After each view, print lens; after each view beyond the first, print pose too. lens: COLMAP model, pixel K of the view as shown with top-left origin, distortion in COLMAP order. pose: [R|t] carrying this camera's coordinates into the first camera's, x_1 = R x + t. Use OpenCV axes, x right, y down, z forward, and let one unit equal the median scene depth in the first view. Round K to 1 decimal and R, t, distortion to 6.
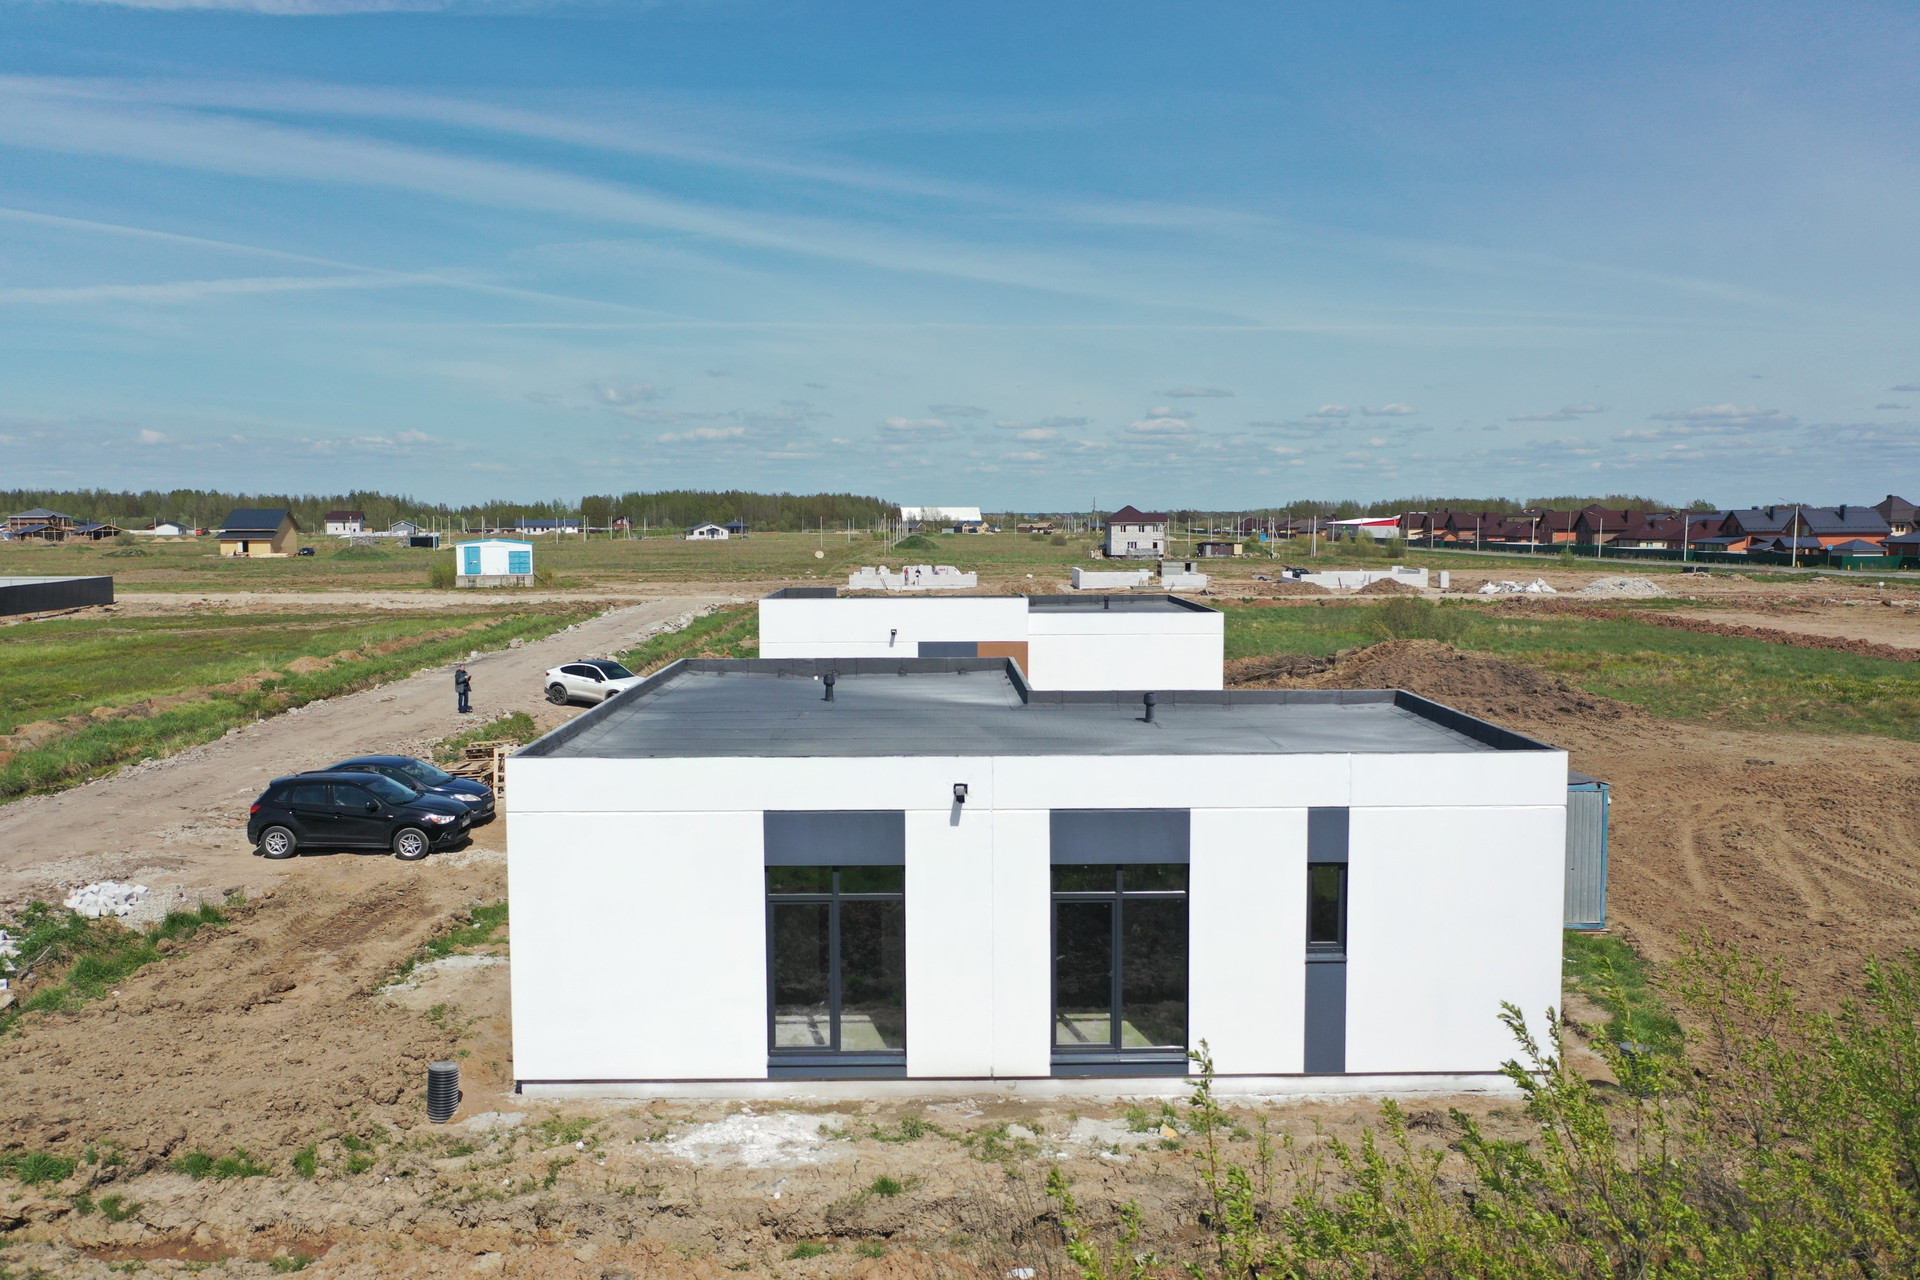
lens RADIAL K [[1527.3, 0, 951.3], [0, 1527.3, 643.3], [0, 0, 1]] dist [0.002949, -0.007654]
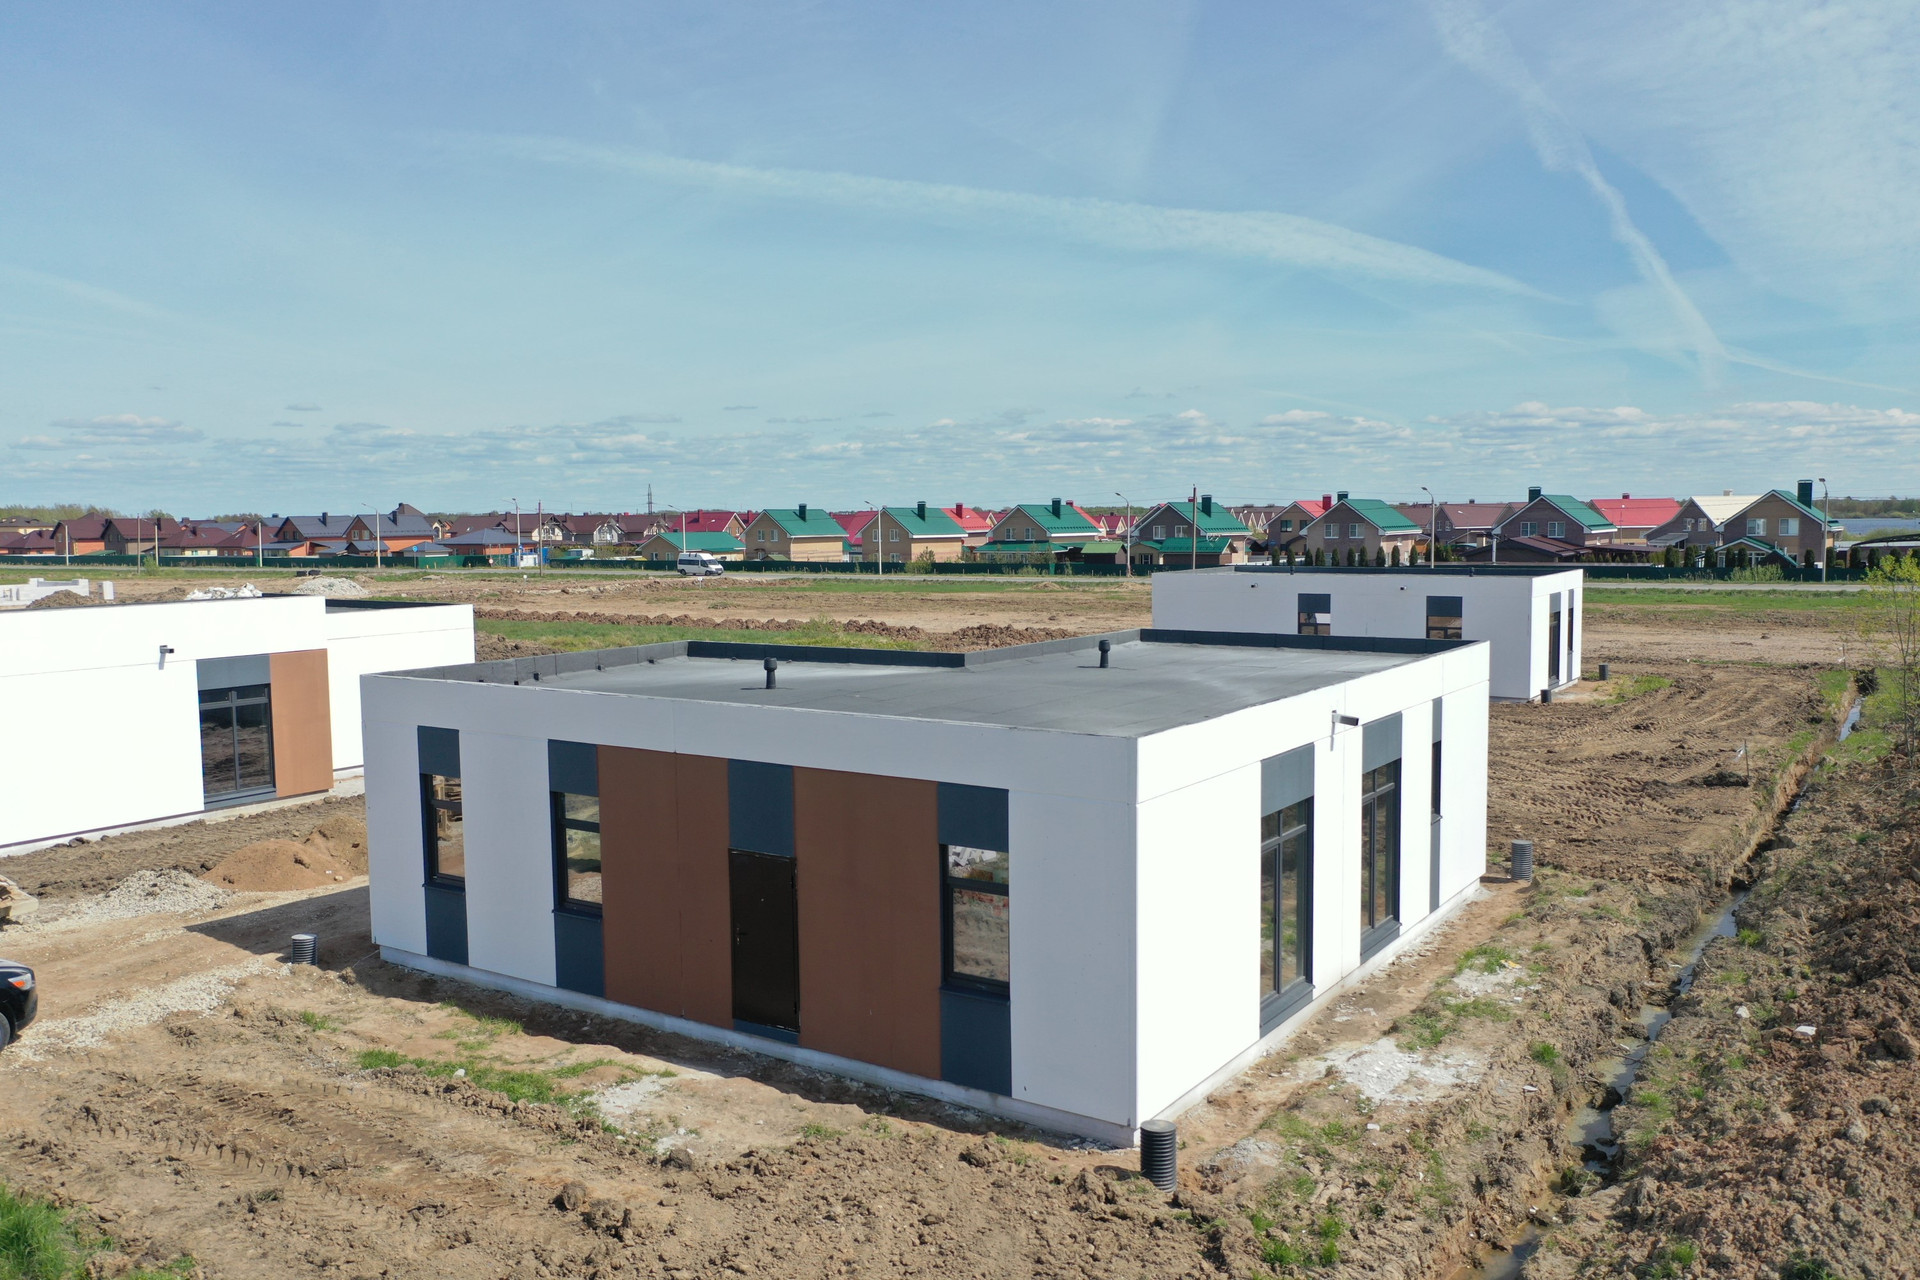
lens RADIAL K [[1527.3, 0, 955.5], [0, 1527.3, 634.0], [0, 0, 1]] dist [0.002949, -0.007654]
pose [[0.565629, -0.066849, 0.821946, -0.172351], [0.078202, 0.996565, 0.027236, -0.001966], [-0.820943, 0.048873, 0.568914, 0.102387]]
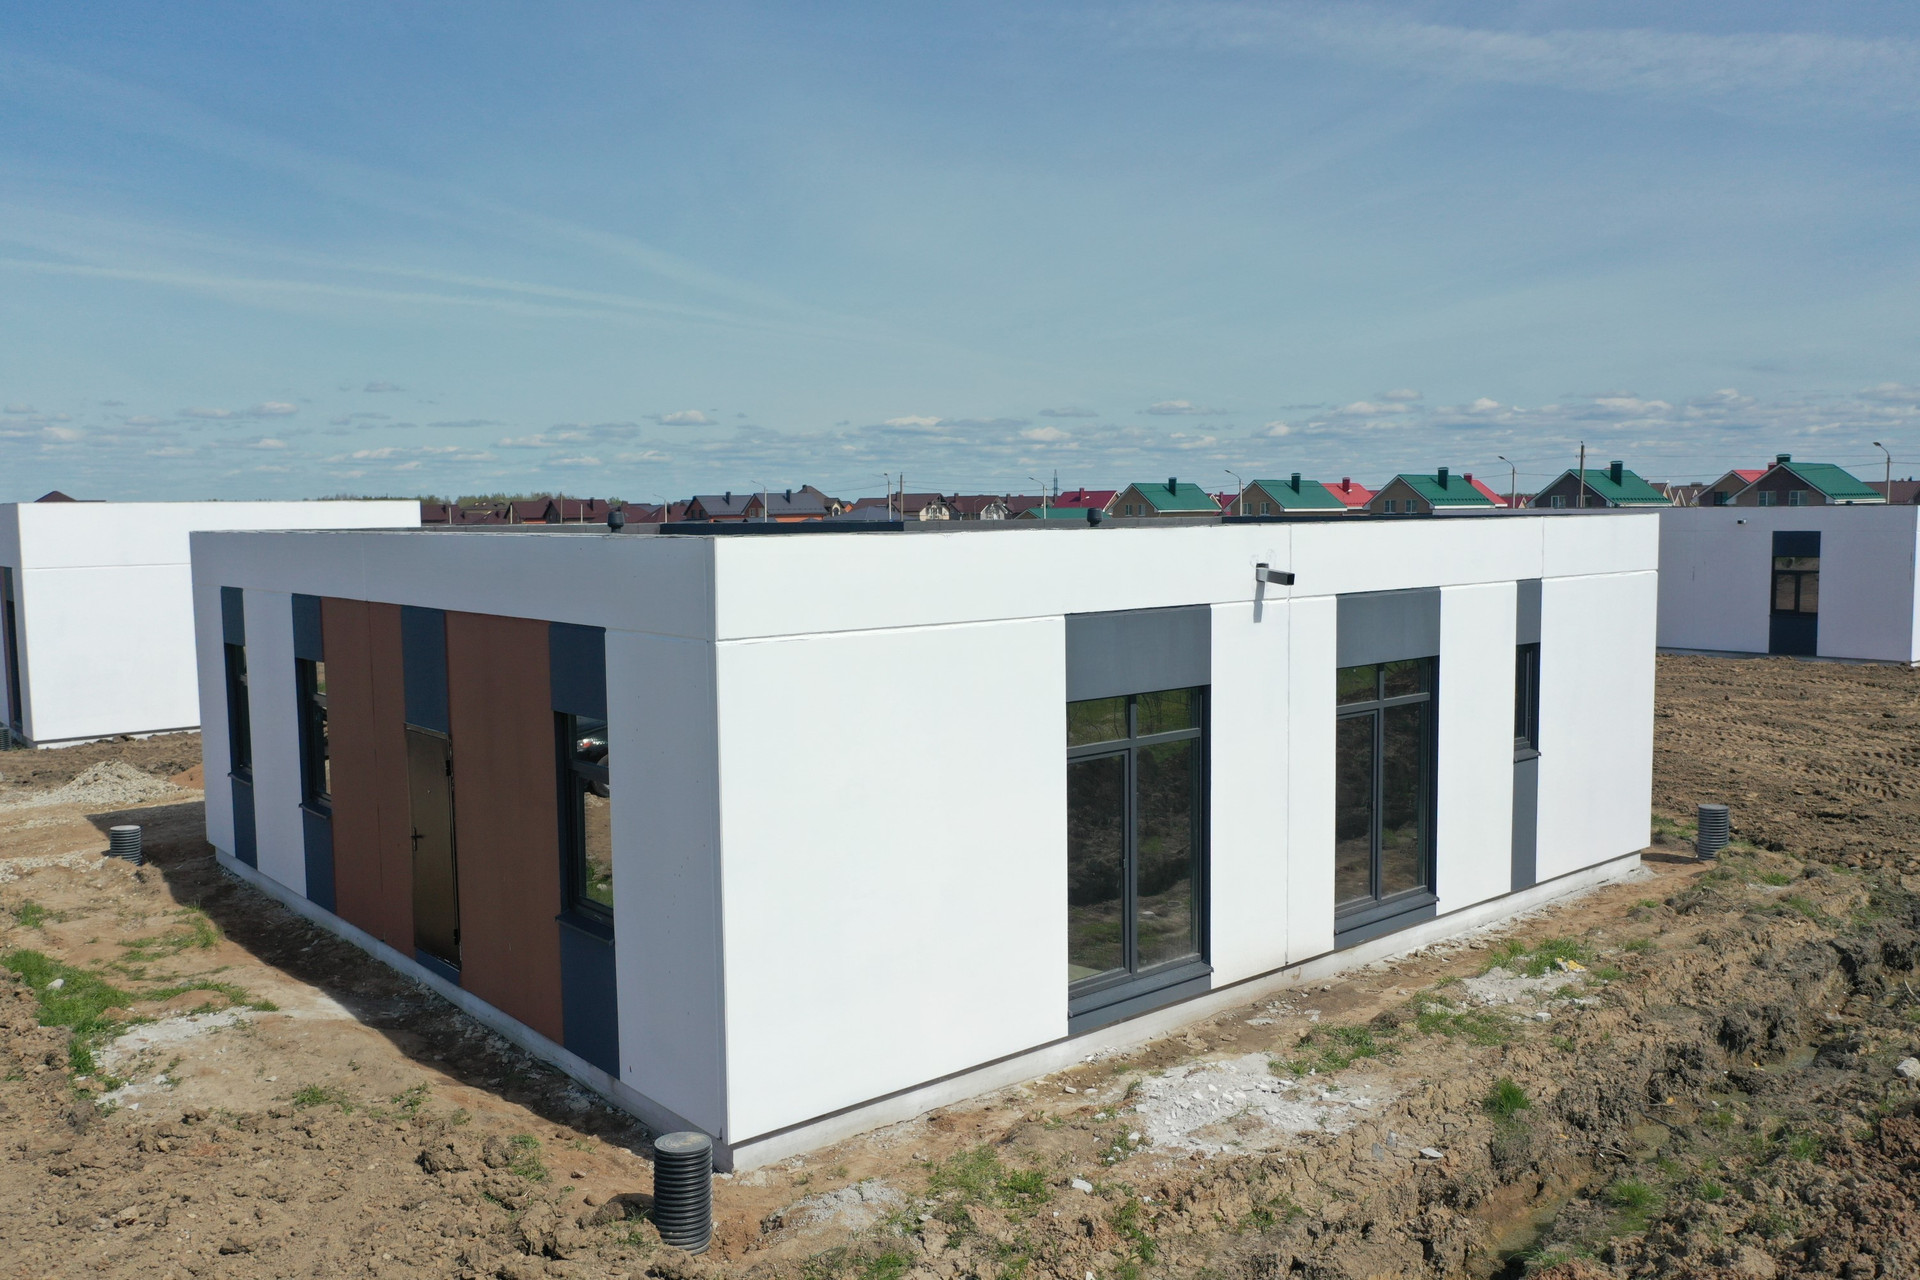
lens RADIAL K [[1527.3, 0, 958.7], [0, 1527.3, 660.3], [0, 0, 1]] dist [0.002949, -0.007654]
pose [[0.767346, -0.067741, 0.637645, -0.095258], [0.063110, 0.997555, 0.030030, 0.018013], [-0.638120, 0.017198, 0.769744, 0.091253]]
